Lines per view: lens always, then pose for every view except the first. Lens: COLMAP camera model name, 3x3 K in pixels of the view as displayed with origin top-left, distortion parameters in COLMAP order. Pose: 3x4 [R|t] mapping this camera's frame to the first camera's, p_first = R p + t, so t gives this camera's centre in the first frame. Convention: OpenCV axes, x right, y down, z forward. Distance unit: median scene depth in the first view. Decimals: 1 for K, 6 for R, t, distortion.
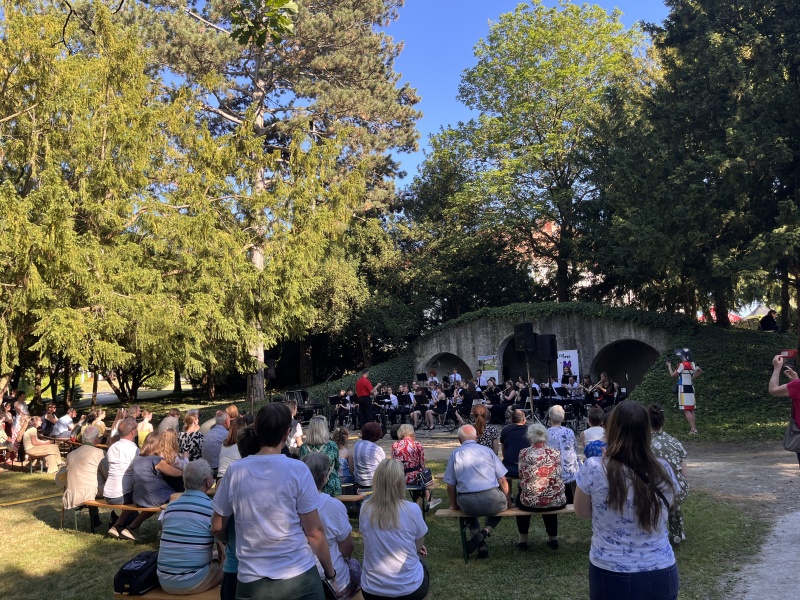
lens RADIAL K [[594.9, 0, 400.0], [0, 594.9, 300.0], [0, 0, 1]] dist [0.075439, -0.098044]
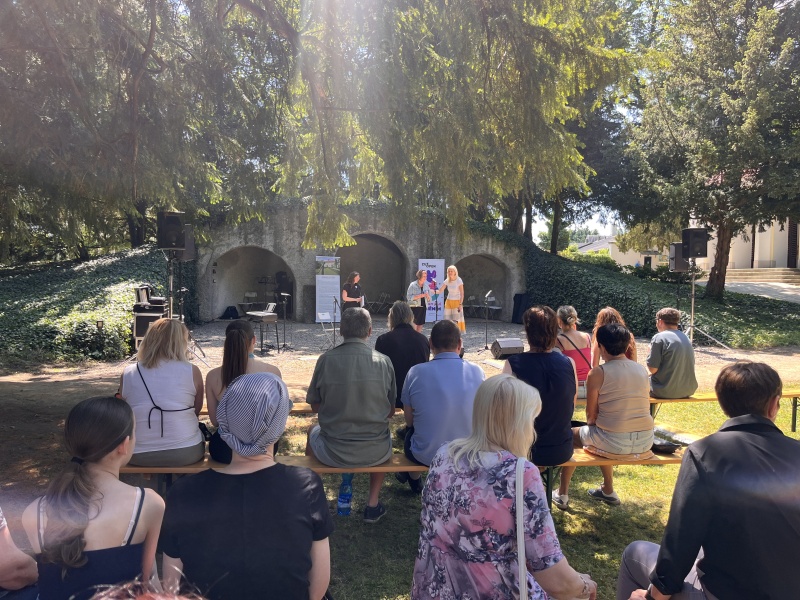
lens RADIAL K [[594.9, 0, 400.0], [0, 594.9, 300.0], [0, 0, 1]] dist [0.075439, -0.098044]
pose [[0.571642, 0.035313, 0.819743, -0.489203], [-0.149002, 0.986929, 0.061390, 0.096482], [-0.806861, -0.157236, 0.569432, 0.507836]]
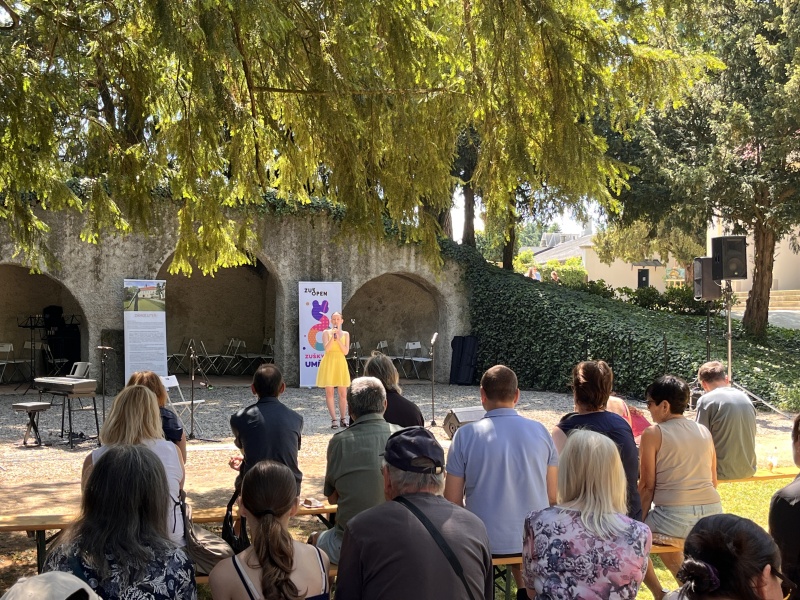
lens RADIAL K [[1046.2, 0, 400.0], [0, 1046.2, 300.0], [0, 0, 1]] dist [0.129623, -0.451071]
pose [[0.428469, 0.063784, 0.901302, -0.557998], [-0.135618, 0.990745, -0.005643, 0.095444], [-0.893321, -0.119815, 0.433154, 0.508895]]
